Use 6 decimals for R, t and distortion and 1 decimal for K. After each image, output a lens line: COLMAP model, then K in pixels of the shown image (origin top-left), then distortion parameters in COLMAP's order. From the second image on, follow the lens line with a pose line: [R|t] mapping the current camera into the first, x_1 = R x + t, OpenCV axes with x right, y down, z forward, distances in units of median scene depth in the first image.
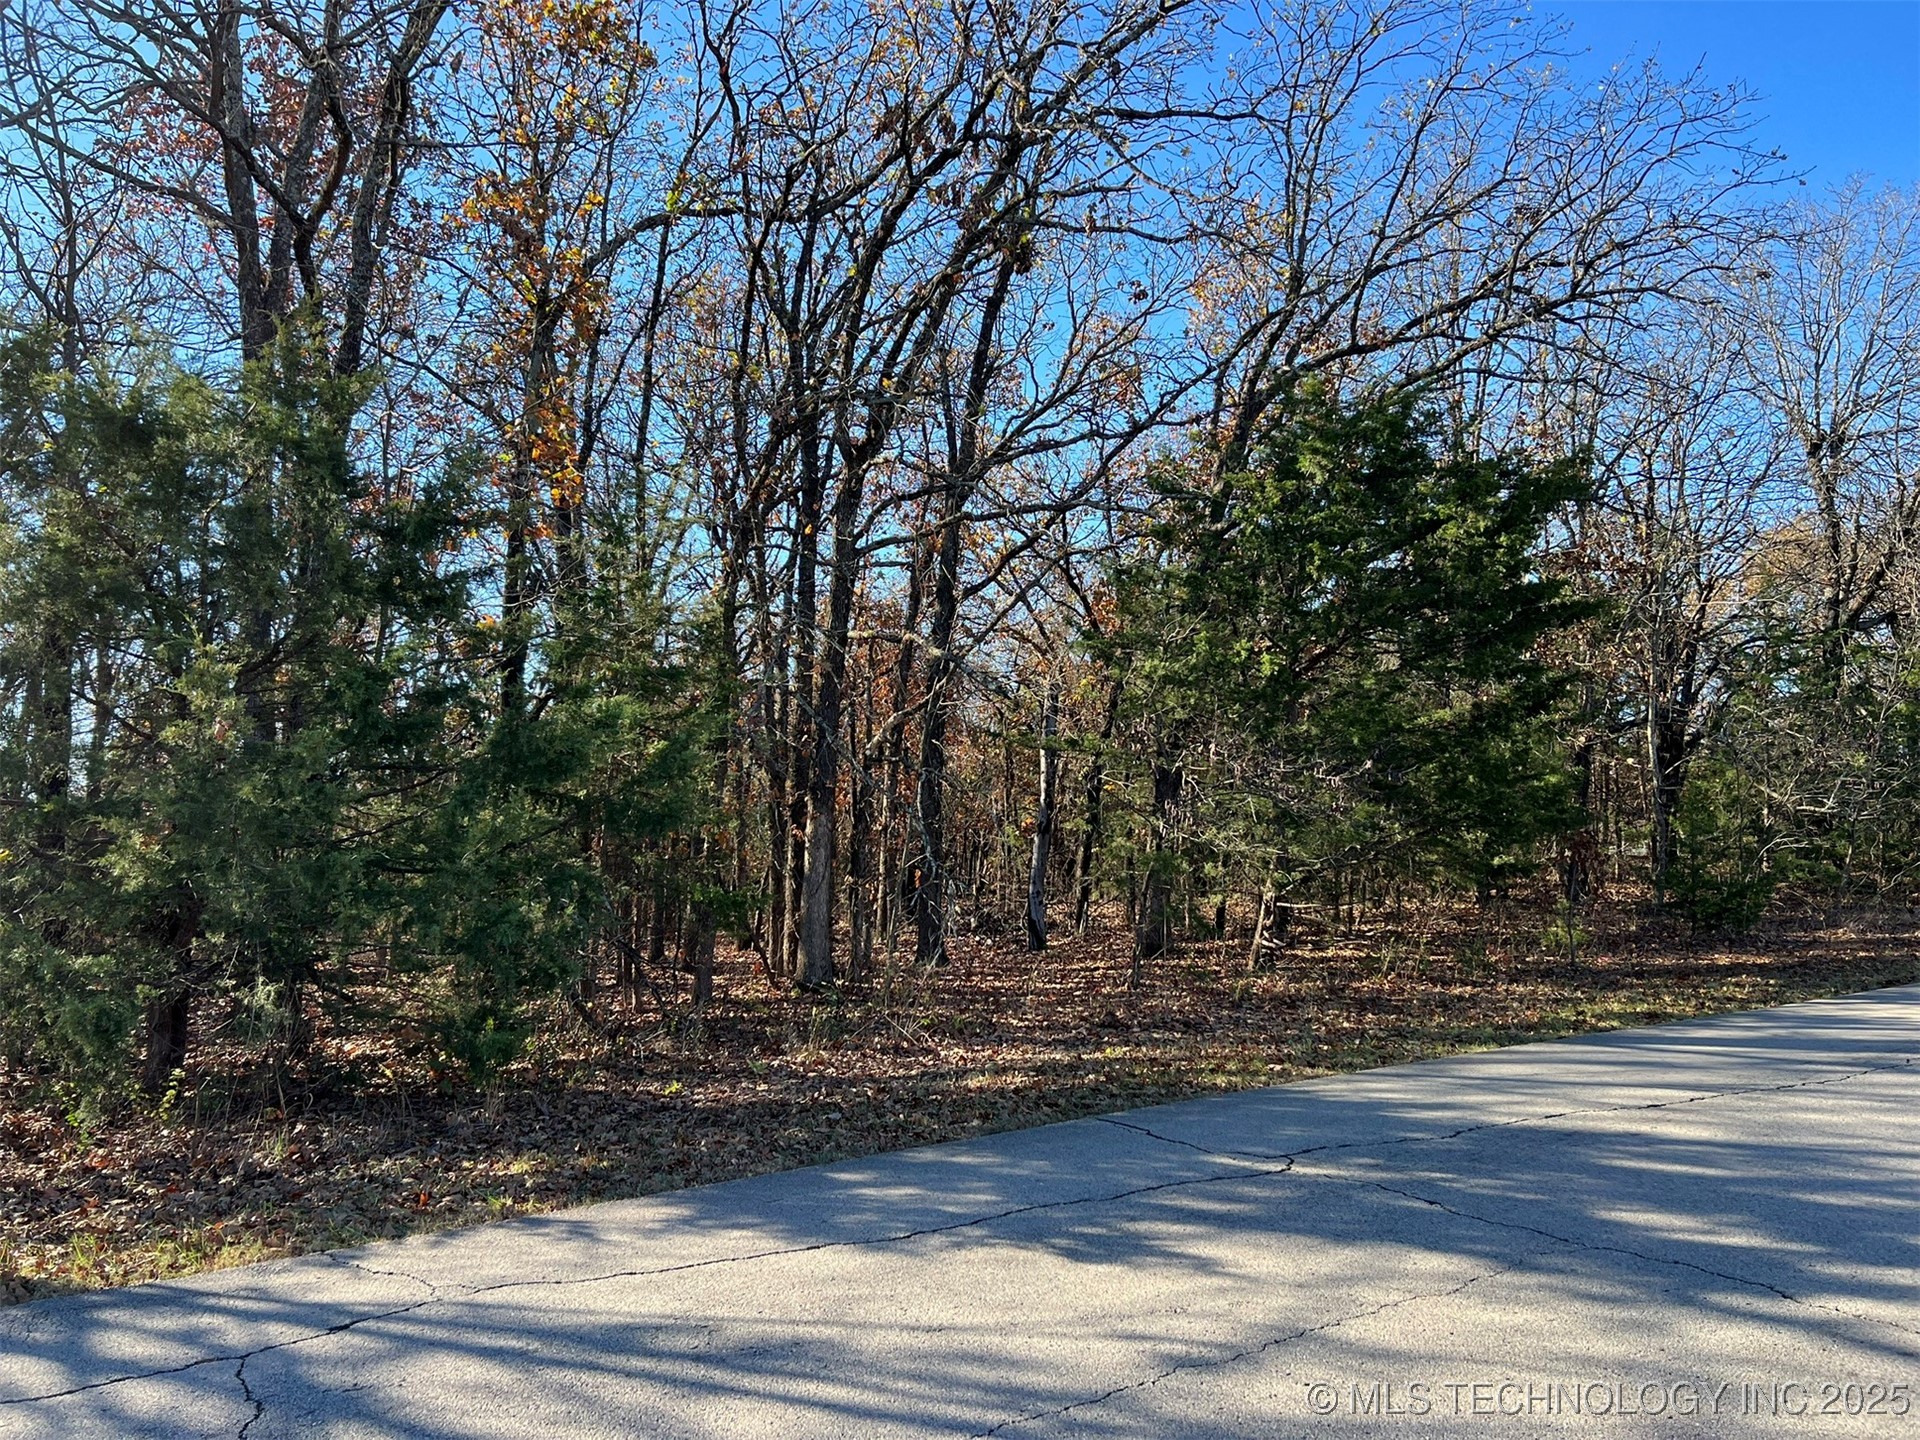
lens RADIAL K [[1489.0, 0, 934.2], [0, 1489.0, 733.8], [0, 0, 1]] dist [0.067924, -0.067905]
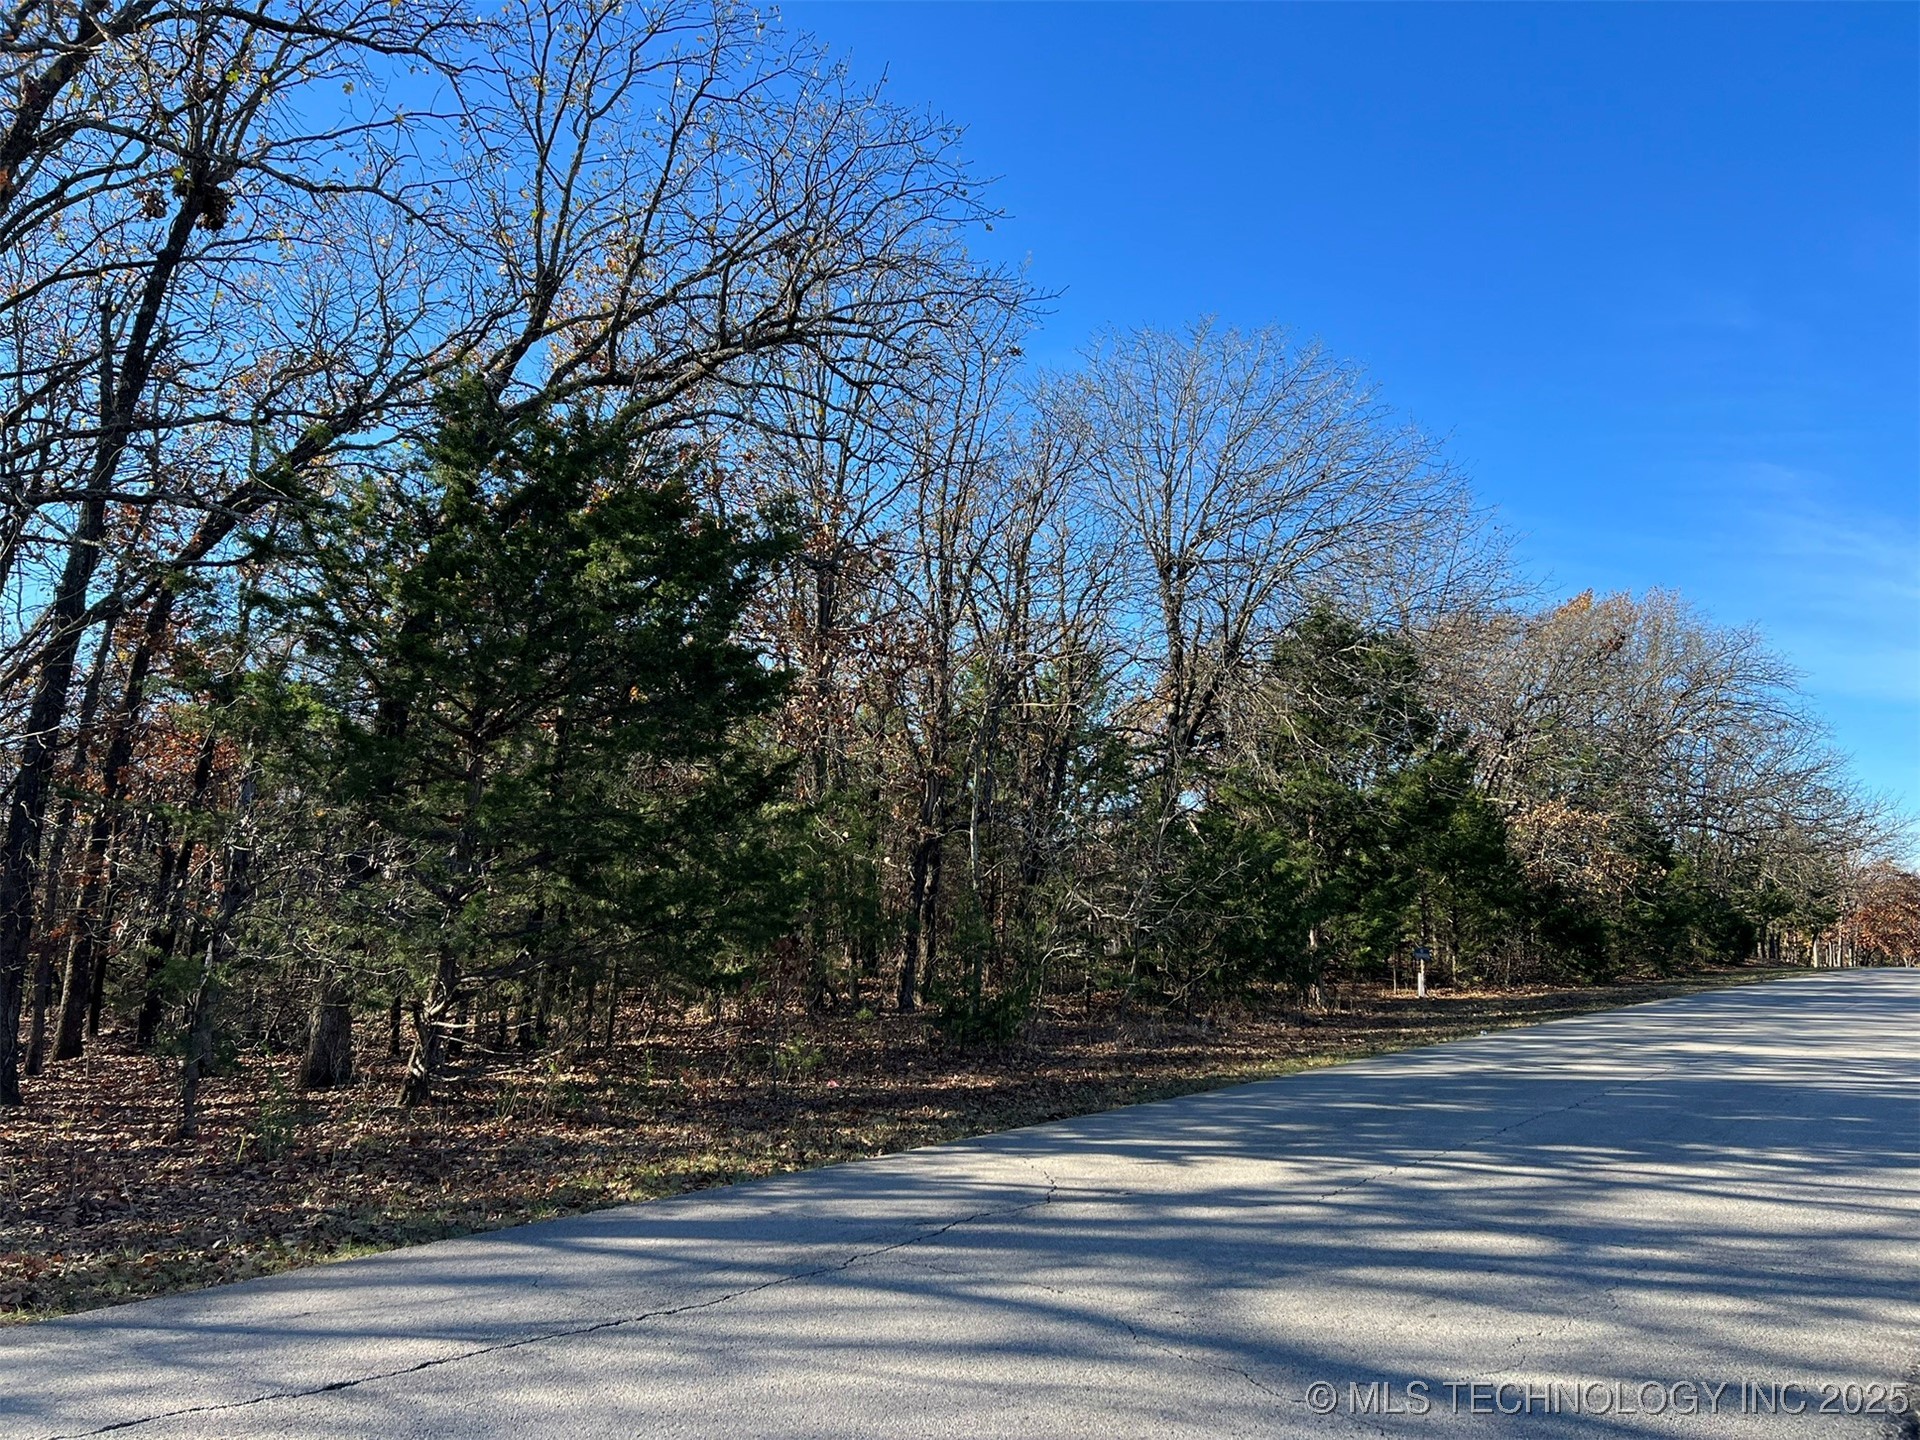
lens RADIAL K [[1478.3, 0, 991.8], [0, 1478.3, 745.9], [0, 0, 1]] dist [0.051477, -0.071566]
pose [[0.942920, 0.062081, 0.327182, 0.435211], [-0.044451, 0.997142, -0.061096, -0.000403], [-0.330040, 0.043066, 0.942984, 0.247045]]
